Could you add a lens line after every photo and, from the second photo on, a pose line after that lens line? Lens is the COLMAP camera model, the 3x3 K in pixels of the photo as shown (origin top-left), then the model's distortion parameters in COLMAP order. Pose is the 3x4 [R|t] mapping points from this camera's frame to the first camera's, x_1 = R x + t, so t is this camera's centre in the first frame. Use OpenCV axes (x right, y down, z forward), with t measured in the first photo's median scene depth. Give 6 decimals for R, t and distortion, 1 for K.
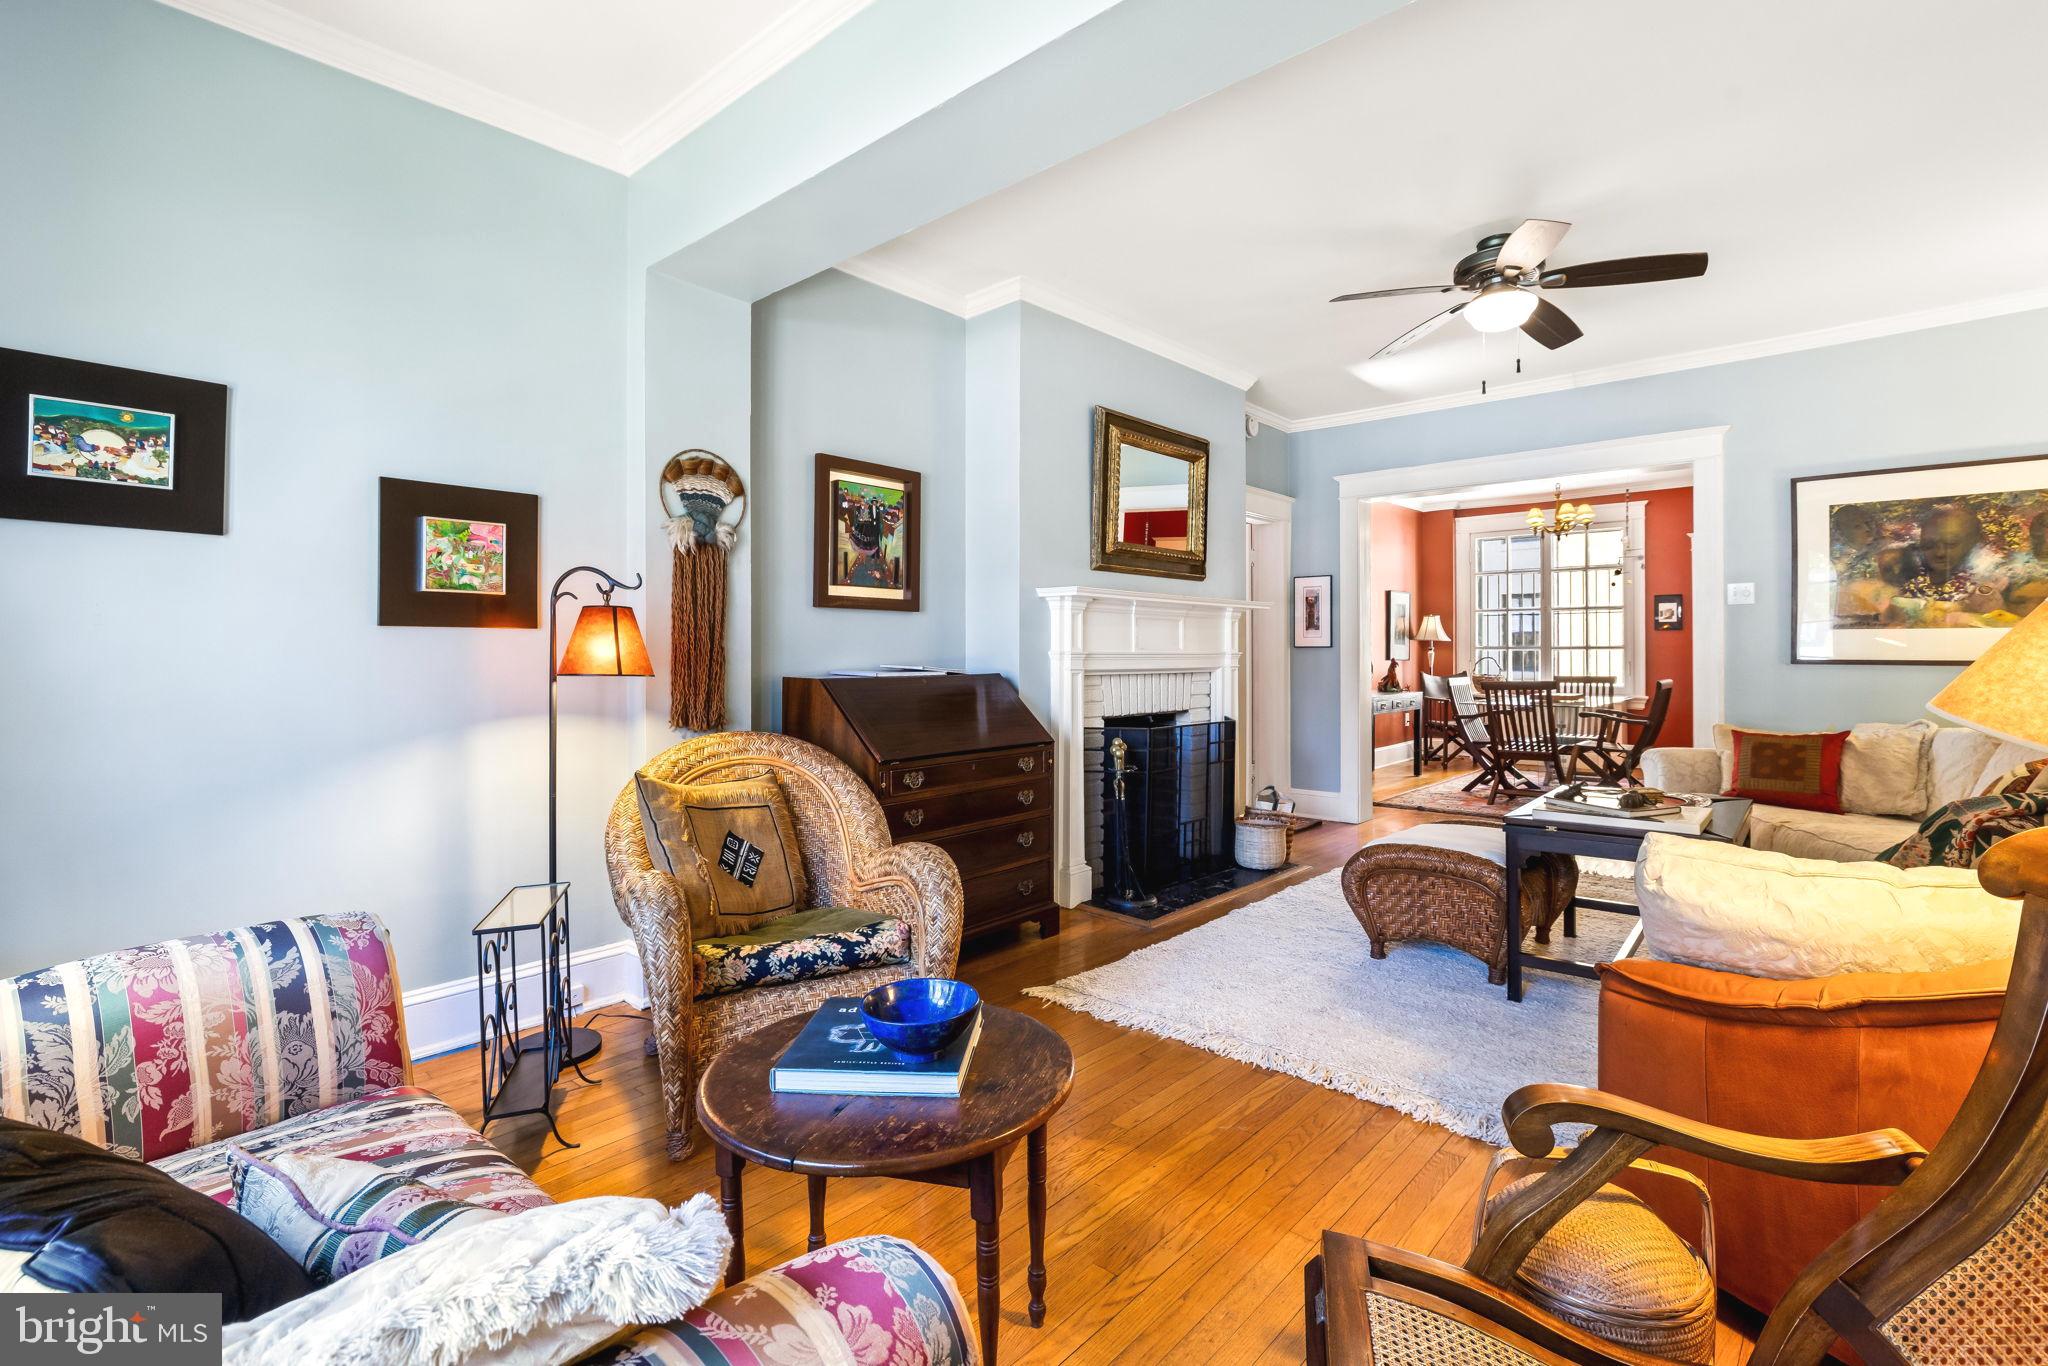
lens RADIAL K [[908.6, 0, 1056.0], [0, 908.6, 628.0], [0, 0, 1]] dist [-0.007986, 0.003031]
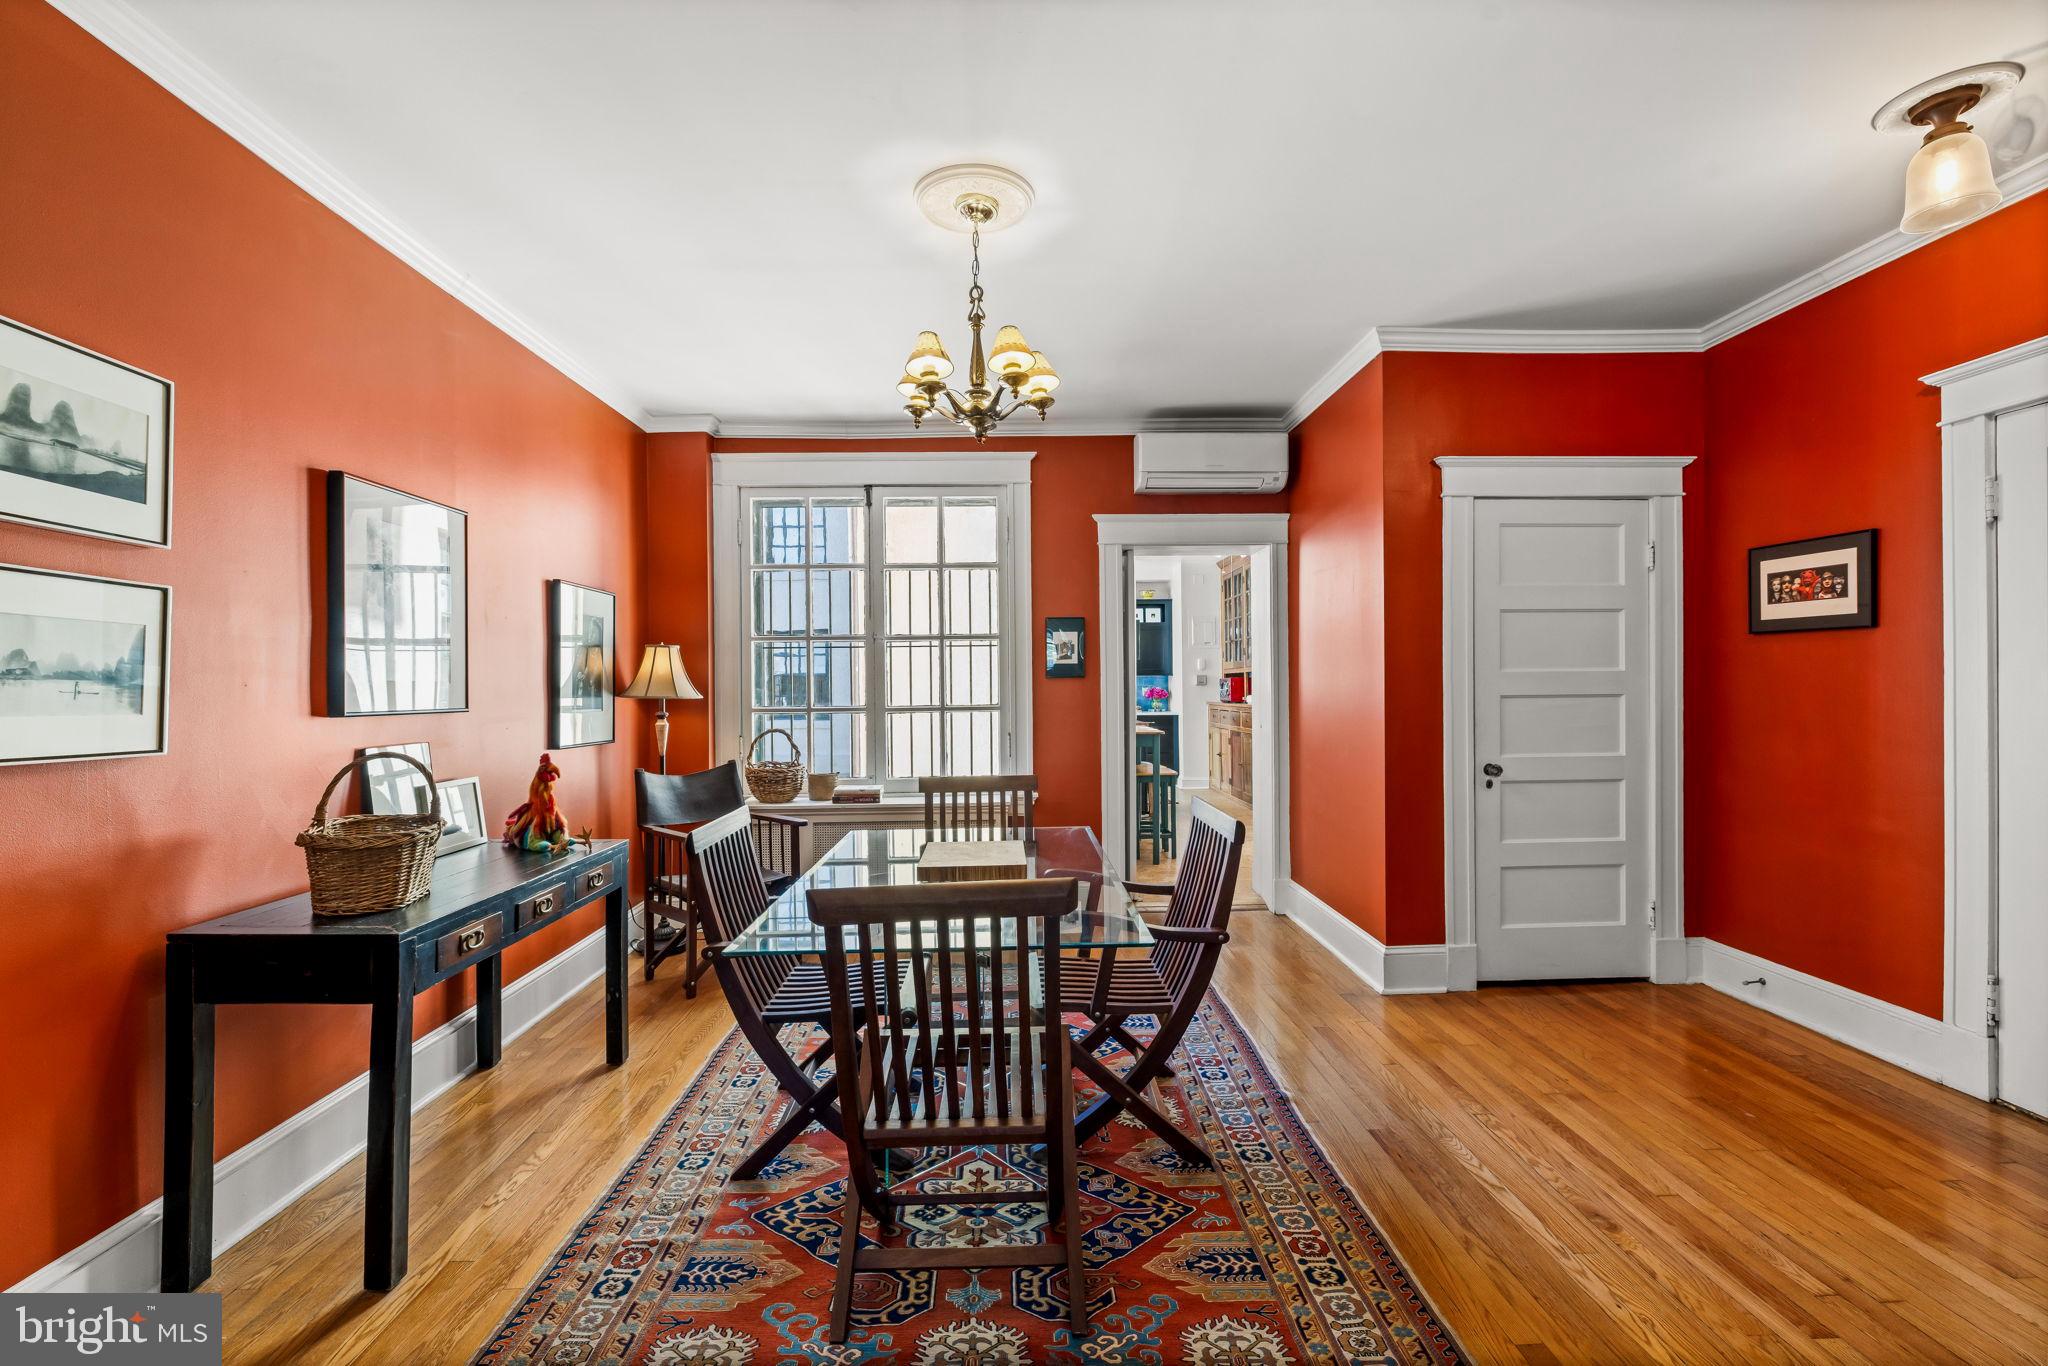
lens RADIAL K [[874.2, 0, 1018.0], [0, 874.2, 694.0], [0, 0, 1]] dist [-0.000139, 0.000279]
pose [[0.723342, -0.005099, 0.690471, 0.240186], [-0.001911, 0.999954, 0.009386, 0.007258], [-0.690487, -0.008109, 0.723300, 0.559718]]
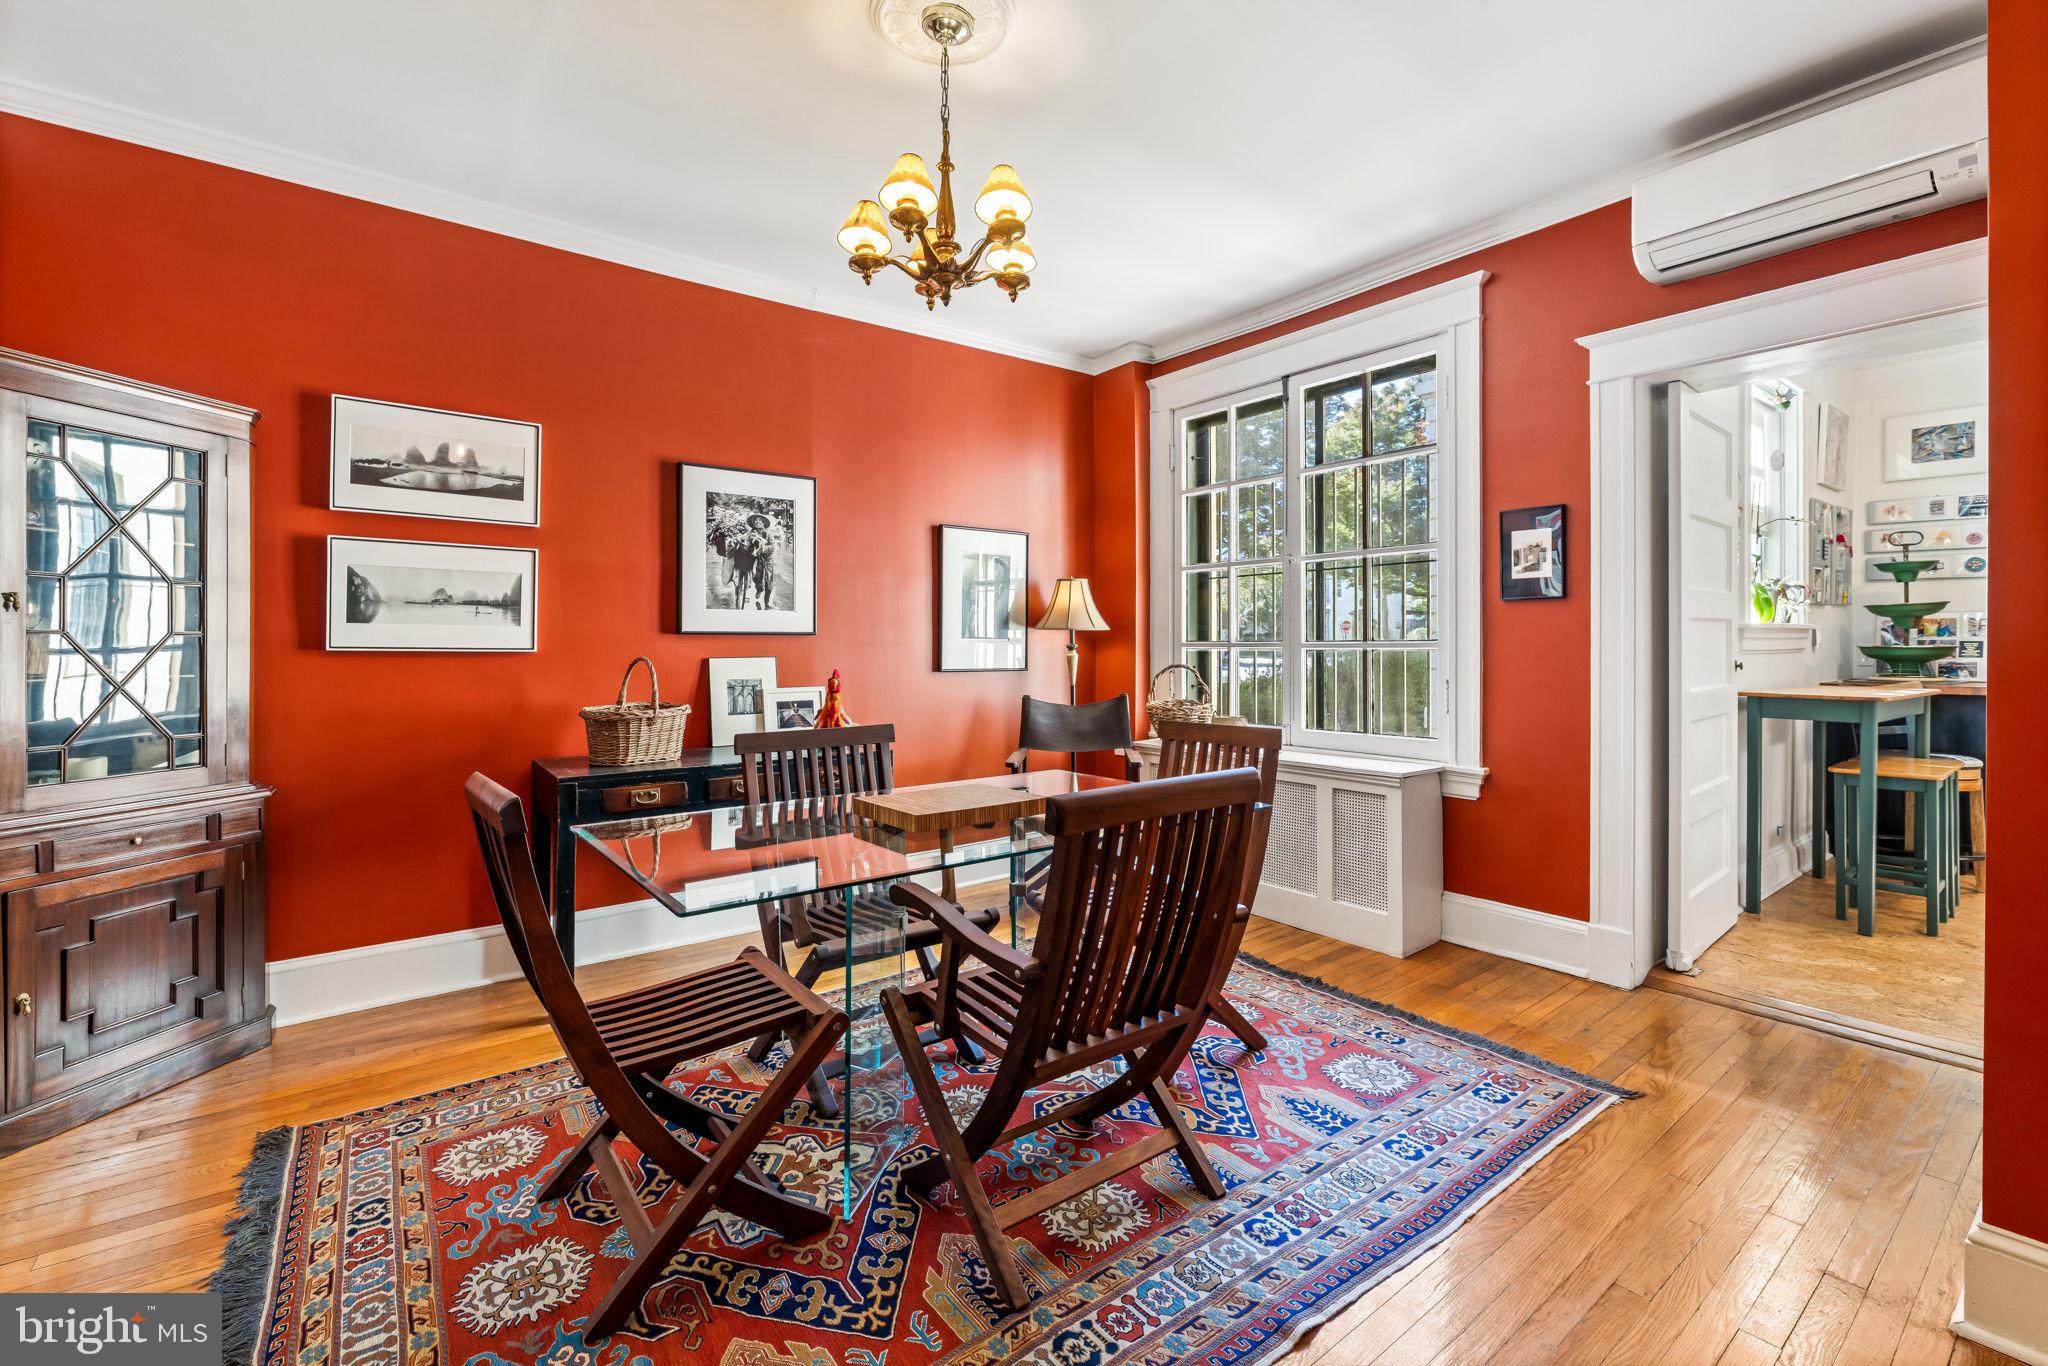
lens RADIAL K [[908.6, 0, 1042.6], [0, 908.6, 640.2], [0, 0, 1]] dist [-0.007986, 0.003031]
pose [[0.984627, 0.001899, -0.174661, 0.494114], [-0.001986, 0.999998, -0.000323, 0.019163], [0.174660, 0.000664, 0.984629, 0.535972]]
